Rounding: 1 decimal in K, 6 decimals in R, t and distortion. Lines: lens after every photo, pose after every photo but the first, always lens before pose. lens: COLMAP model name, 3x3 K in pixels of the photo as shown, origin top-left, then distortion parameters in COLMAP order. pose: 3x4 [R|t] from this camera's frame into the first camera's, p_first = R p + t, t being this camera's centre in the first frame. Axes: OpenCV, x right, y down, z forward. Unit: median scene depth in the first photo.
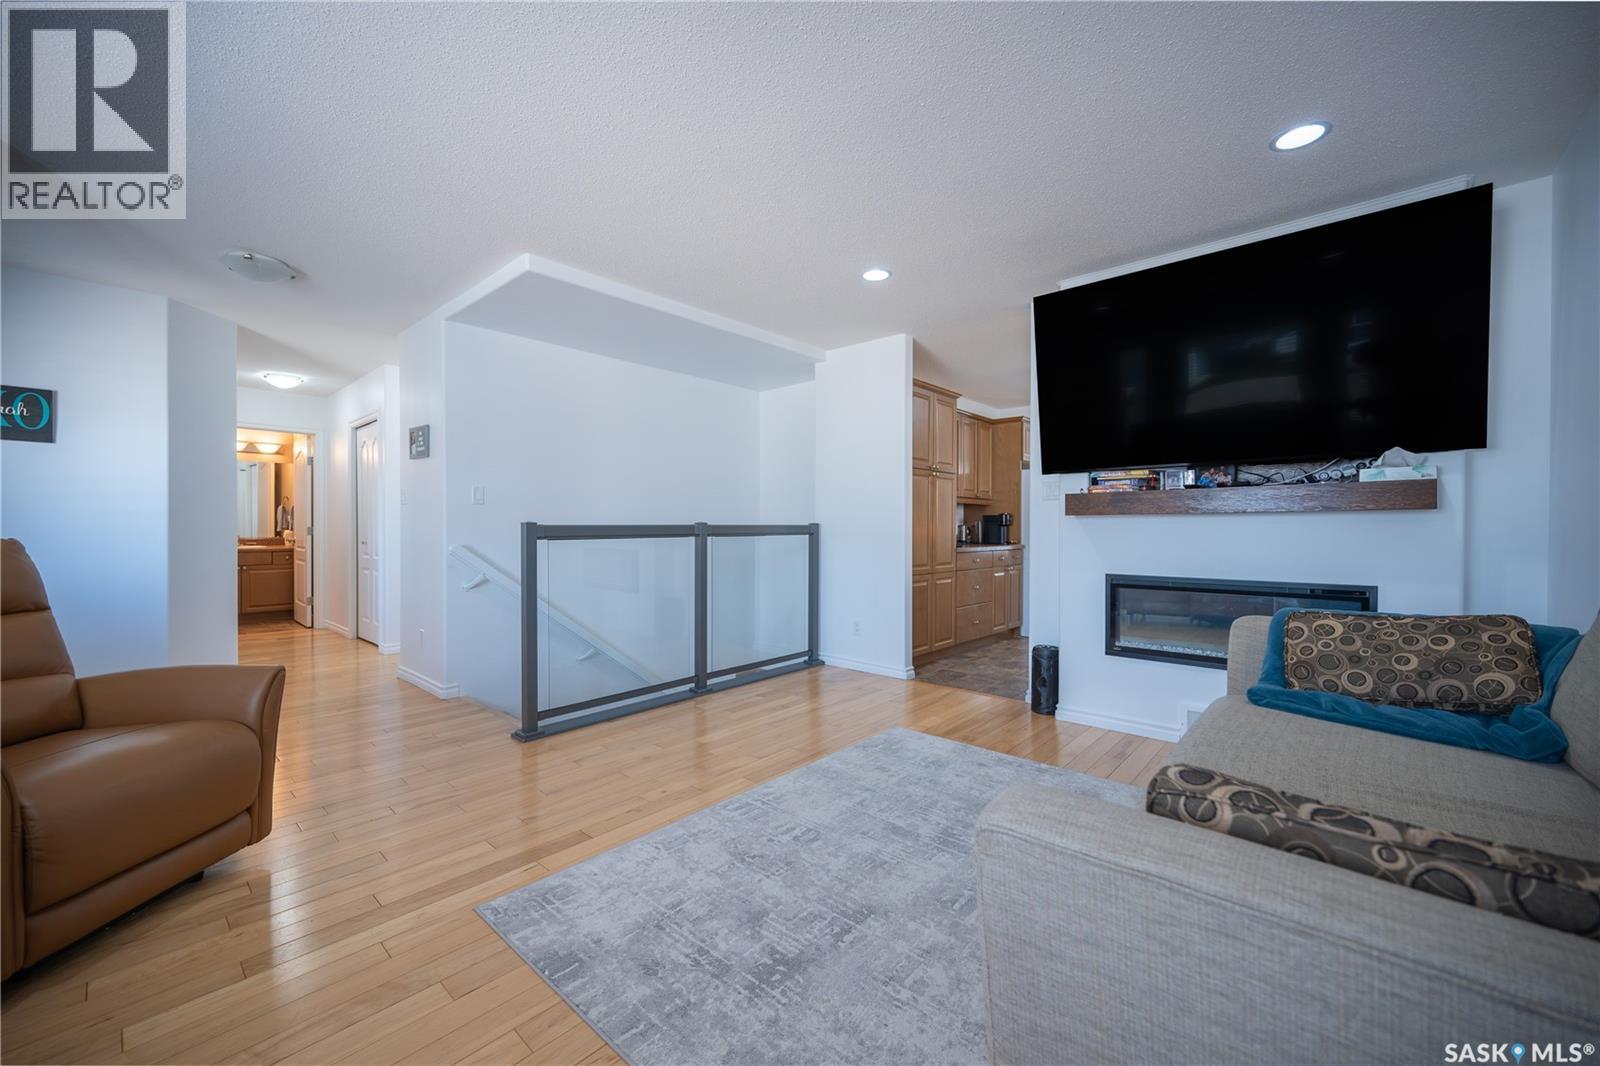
lens RADIAL K [[625.6, 0, 799.4], [0, 625.6, 528.5], [0, 0, 1]] dist [0.002458, 0.000387]
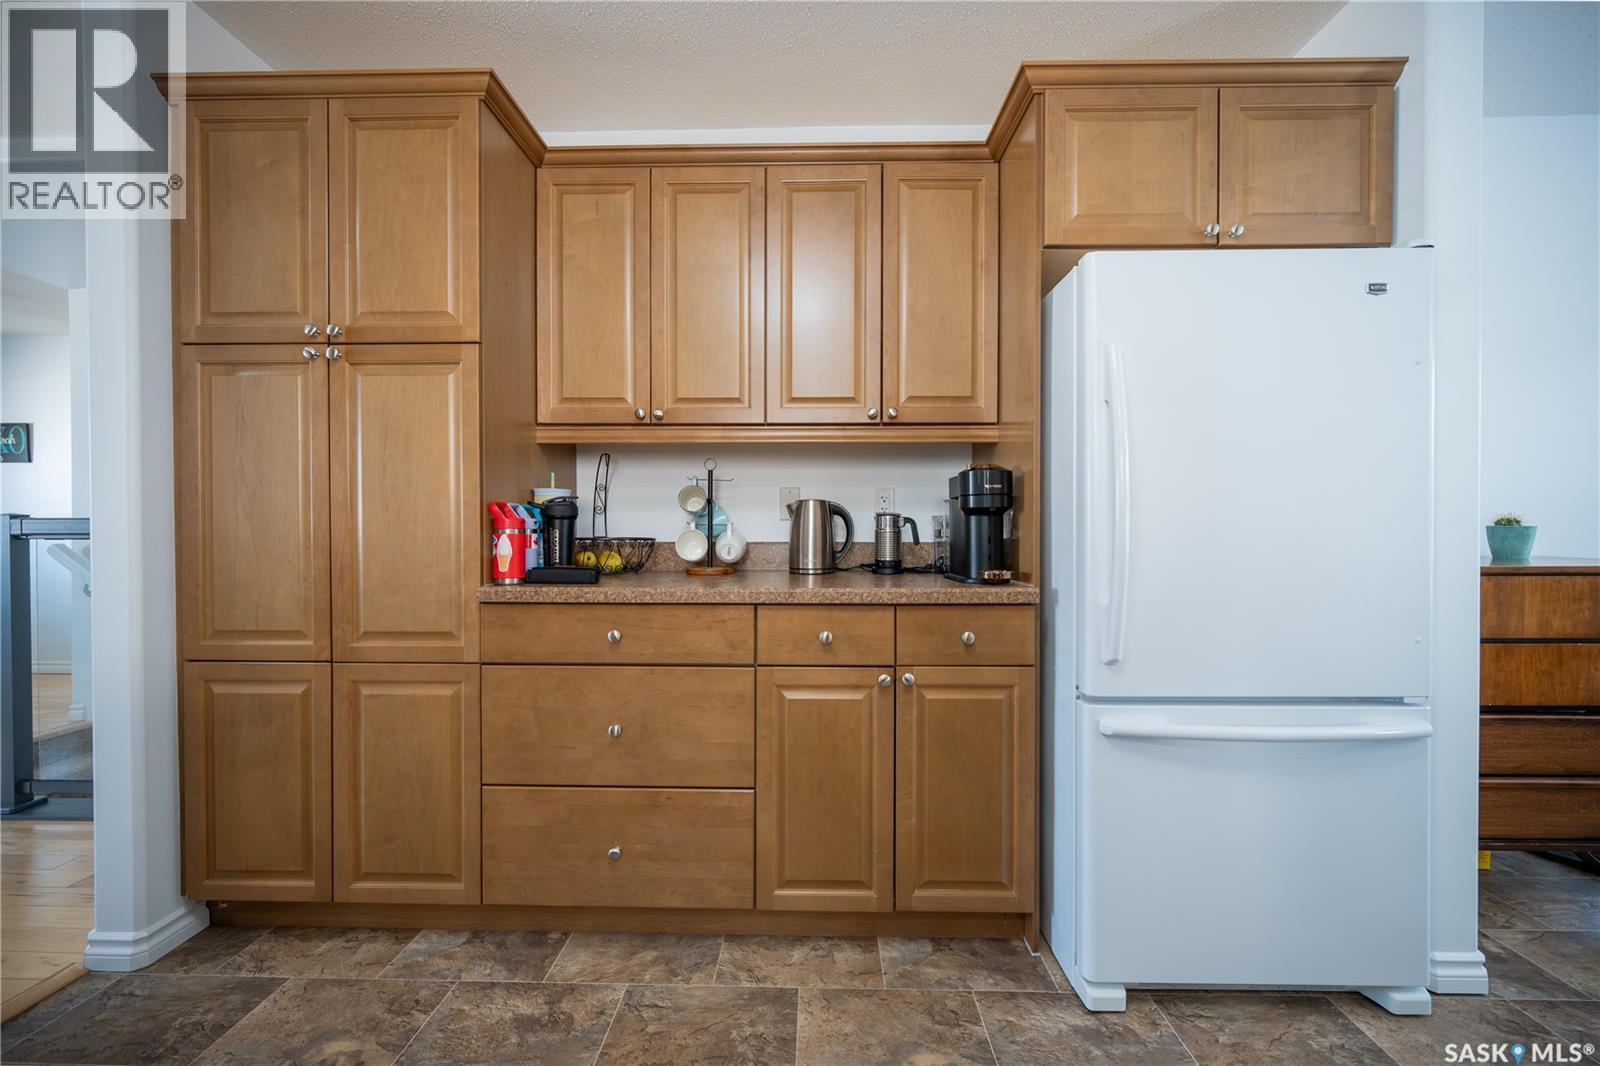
lens RADIAL K [[625.6, 0, 799.3], [0, 625.6, 535.2], [0, 0, 1]] dist [0.002458, 0.000387]
pose [[0.641950, 0.003893, -0.766736, 0.878632], [-0.007266, 0.999973, -0.001006, 0.007098], [0.766712, 0.006217, 0.641961, 1.391633]]
